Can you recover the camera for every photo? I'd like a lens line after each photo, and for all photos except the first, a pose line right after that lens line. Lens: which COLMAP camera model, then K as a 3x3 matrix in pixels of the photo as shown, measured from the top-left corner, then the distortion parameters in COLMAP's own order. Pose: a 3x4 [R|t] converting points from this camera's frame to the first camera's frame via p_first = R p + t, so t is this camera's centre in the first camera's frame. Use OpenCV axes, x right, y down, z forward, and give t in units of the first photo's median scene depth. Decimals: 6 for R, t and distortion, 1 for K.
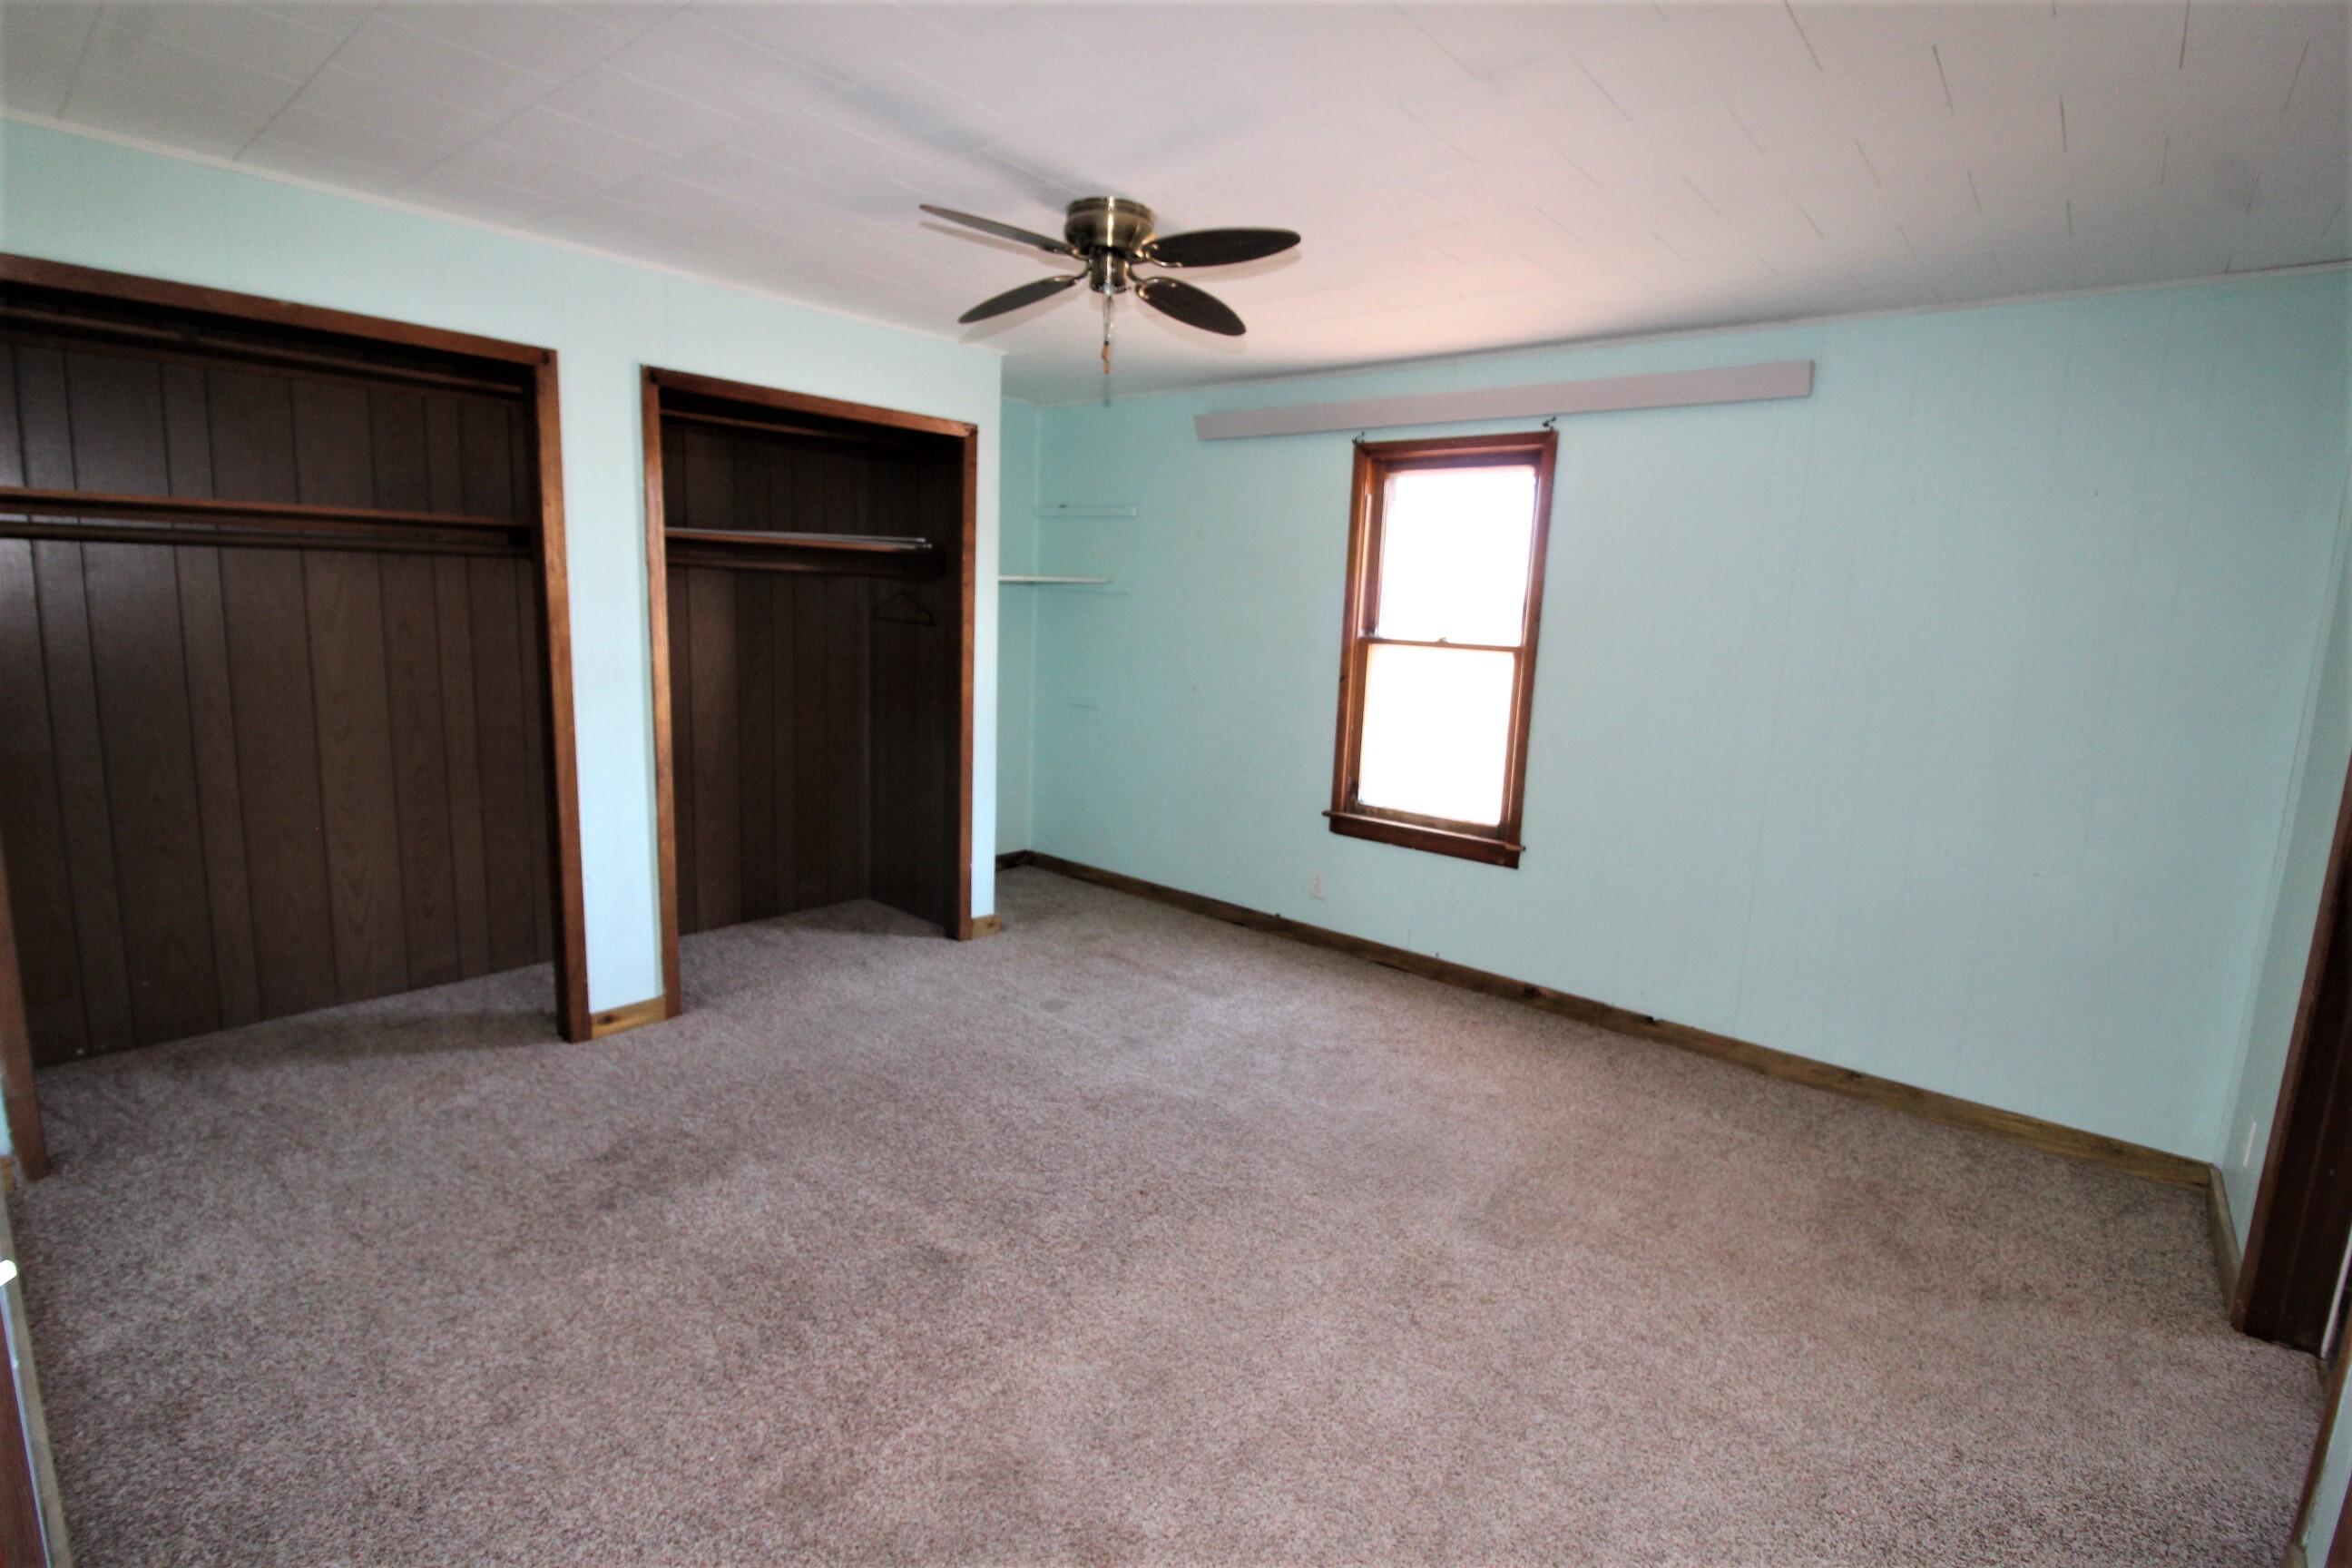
lens RADIAL K [[1083.3, 0, 1180.4], [0, 1083.3, 764.8], [0, 0, 1]] dist [-0.016357, -0.000679]
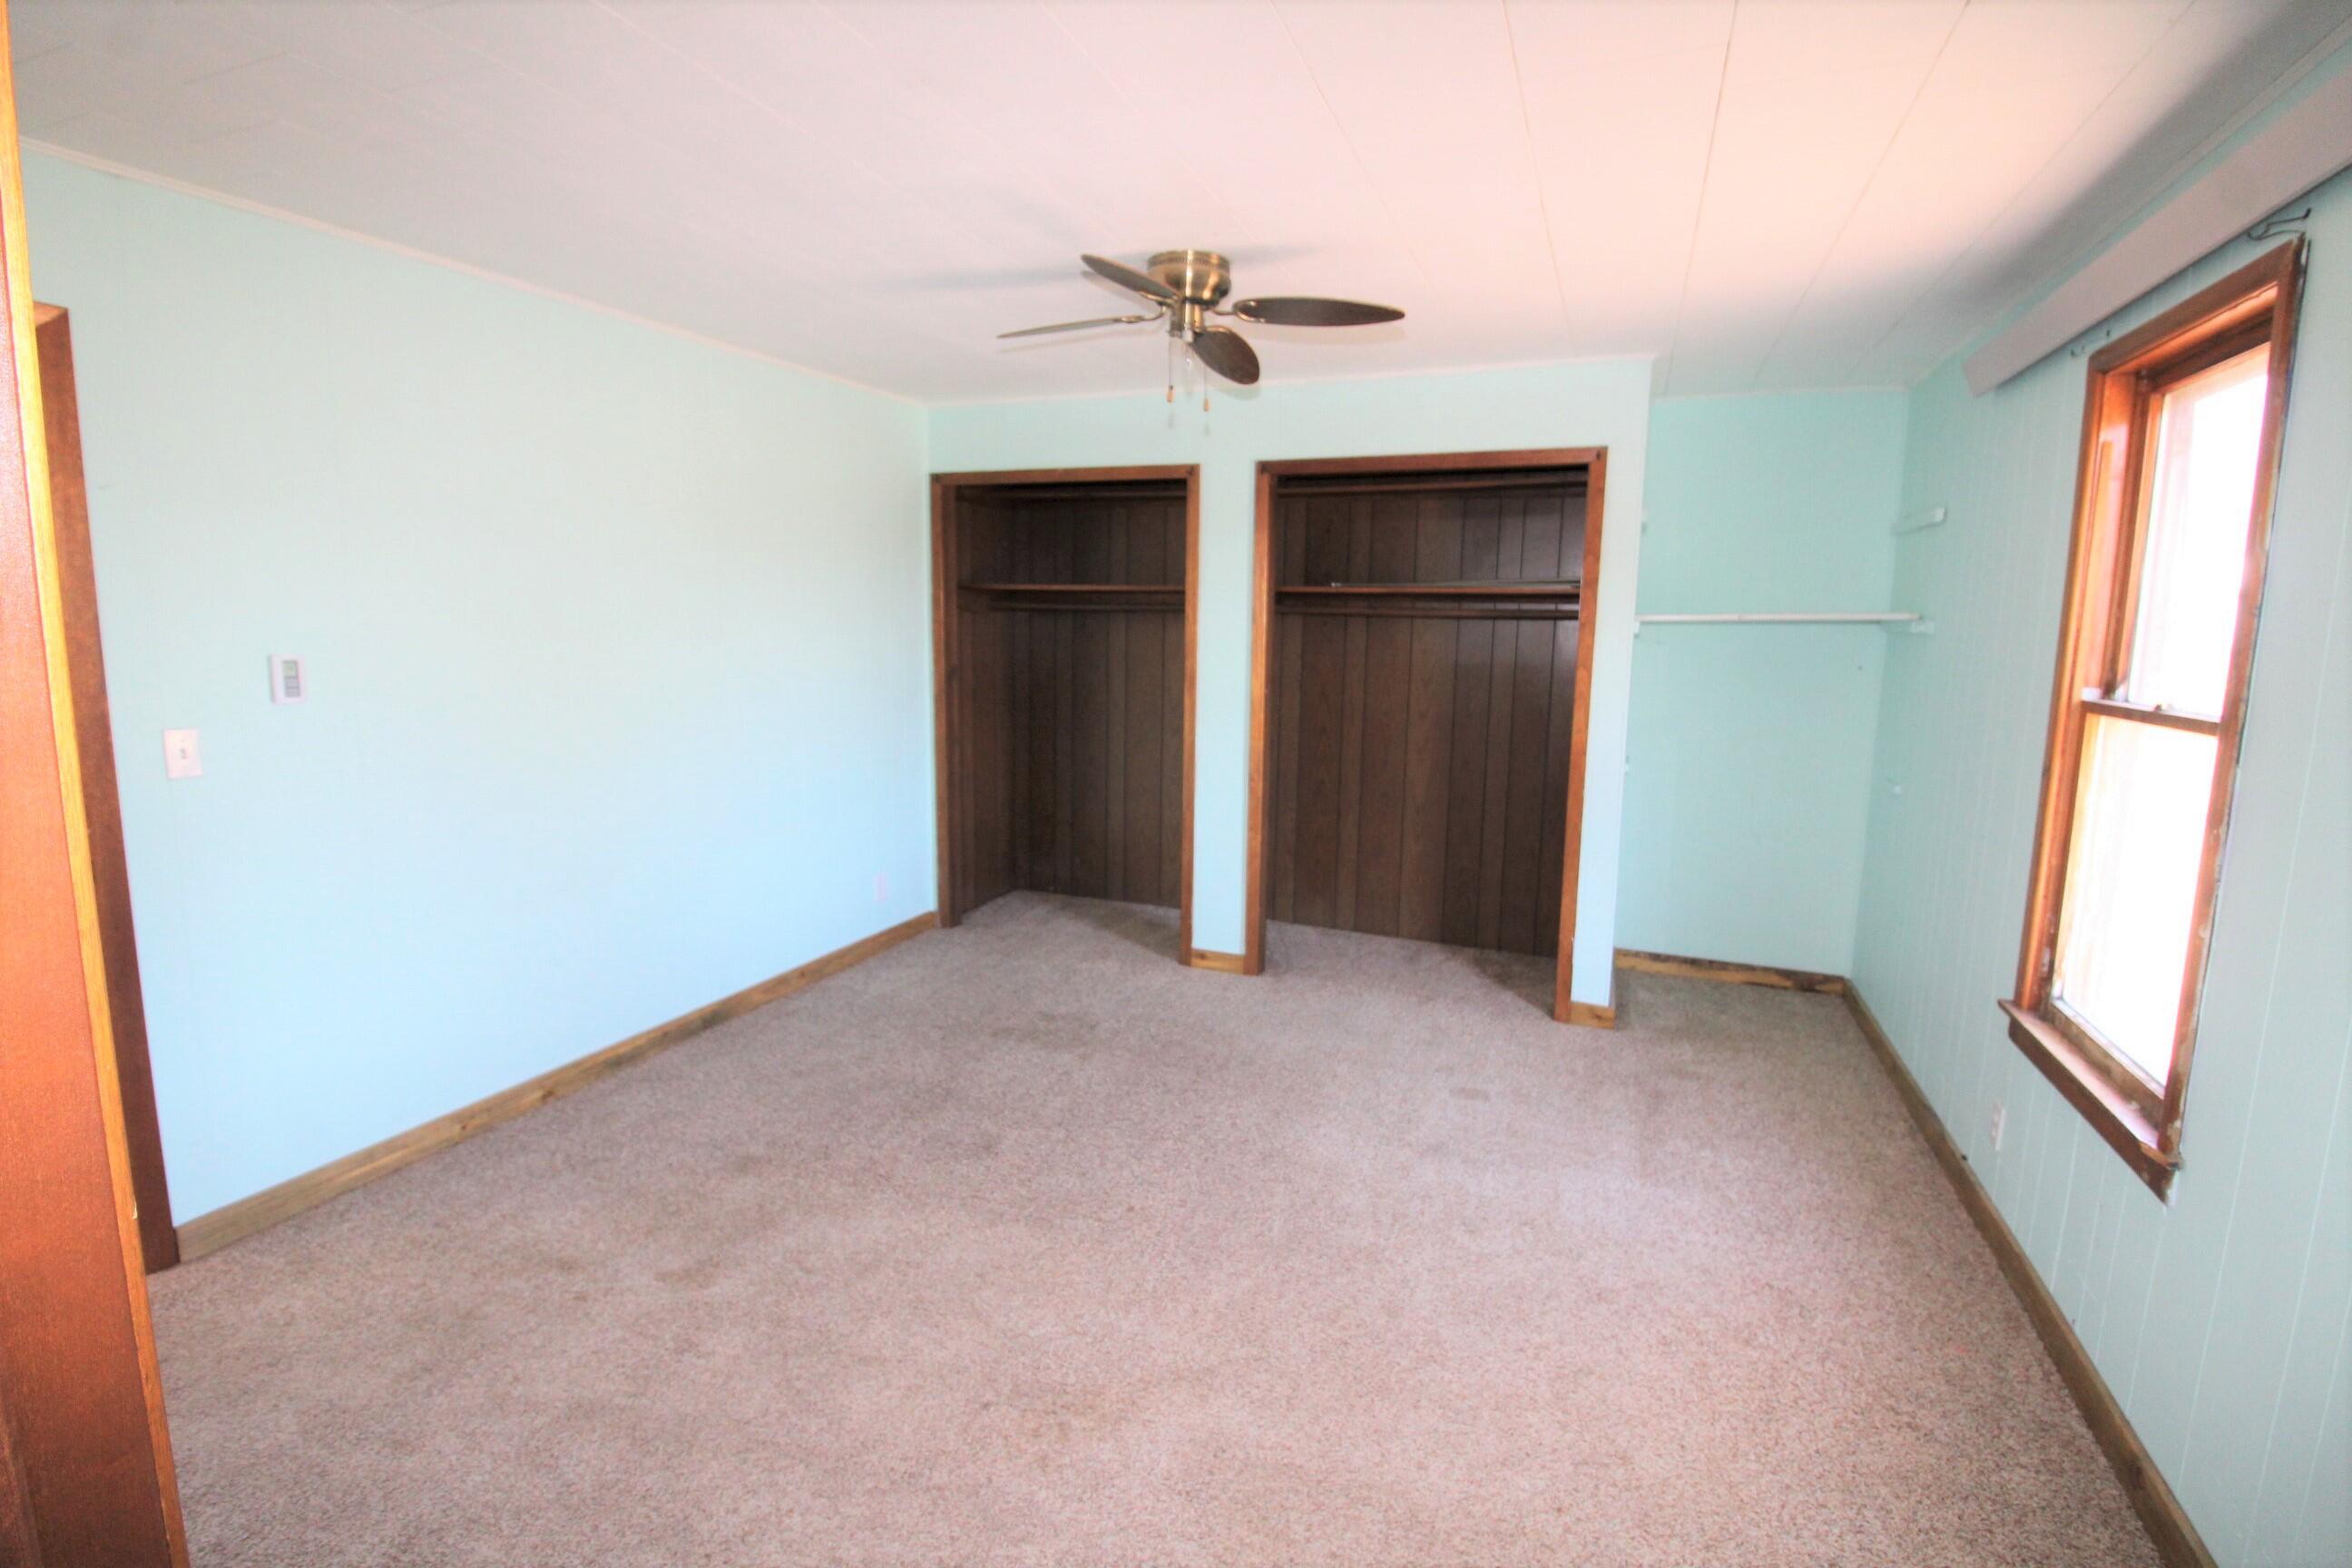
lens RADIAL K [[1083.3, 0, 1180.4], [0, 1083.3, 764.8], [0, 0, 1]] dist [-0.016357, -0.000679]
pose [[0.308628, 0.092223, -0.946701, 0.661882], [-0.152537, 0.987206, 0.046442, -0.051243], [0.938872, 0.130074, 0.318747, 0.491480]]
